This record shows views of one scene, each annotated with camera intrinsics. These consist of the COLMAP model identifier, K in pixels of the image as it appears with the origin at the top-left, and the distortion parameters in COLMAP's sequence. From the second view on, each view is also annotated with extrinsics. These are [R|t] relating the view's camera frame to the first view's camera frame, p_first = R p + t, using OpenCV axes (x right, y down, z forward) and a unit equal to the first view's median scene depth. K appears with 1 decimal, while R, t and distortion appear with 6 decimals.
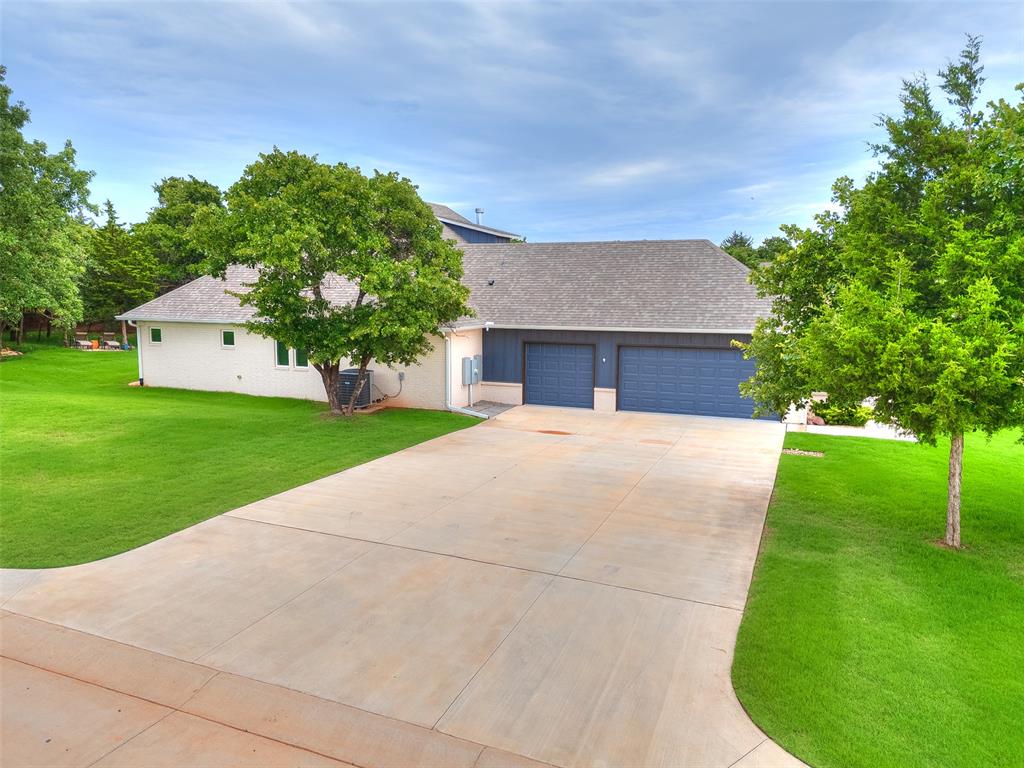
lens RADIAL K [[709.9, 0, 512.0], [0, 709.9, 384.0], [0, 0, 1]] dist [0.002340, 0.000756]
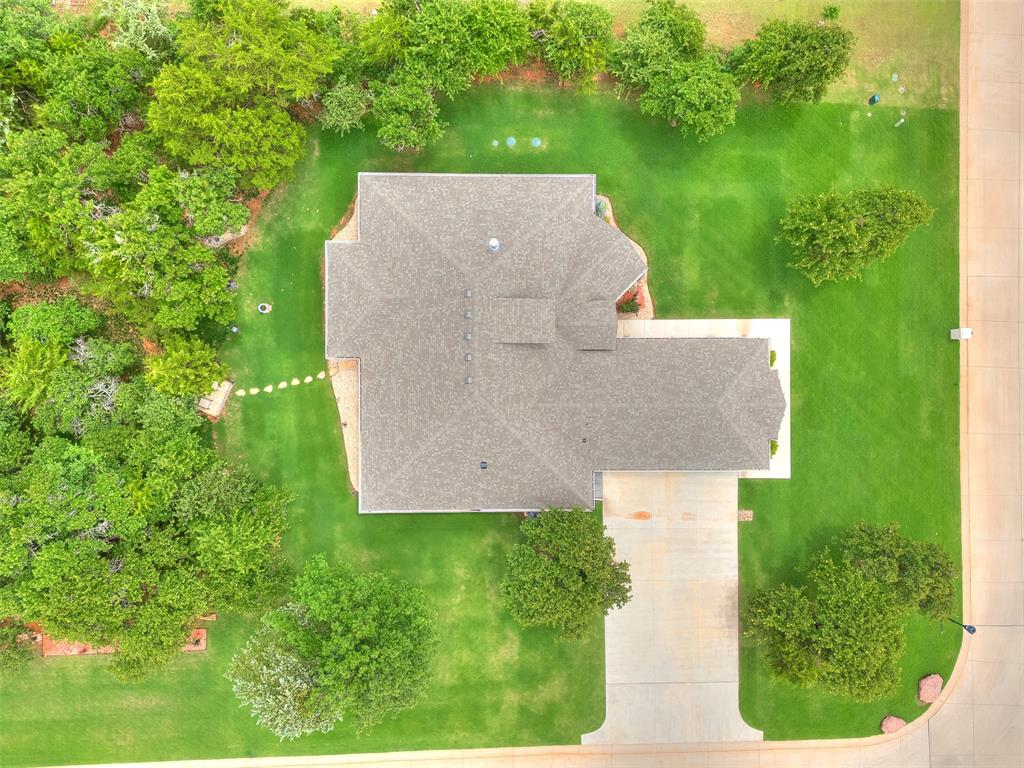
lens RADIAL K [[709.9, 0, 512.0], [0, 709.9, 384.0], [0, 0, 1]] dist [0.002340, 0.000756]
pose [[0.930121, -0.366654, 0.020980, -0.367449], [0.056978, 0.200502, 0.978035, -3.801146], [-0.362807, -0.908495, 0.207382, 1.833365]]
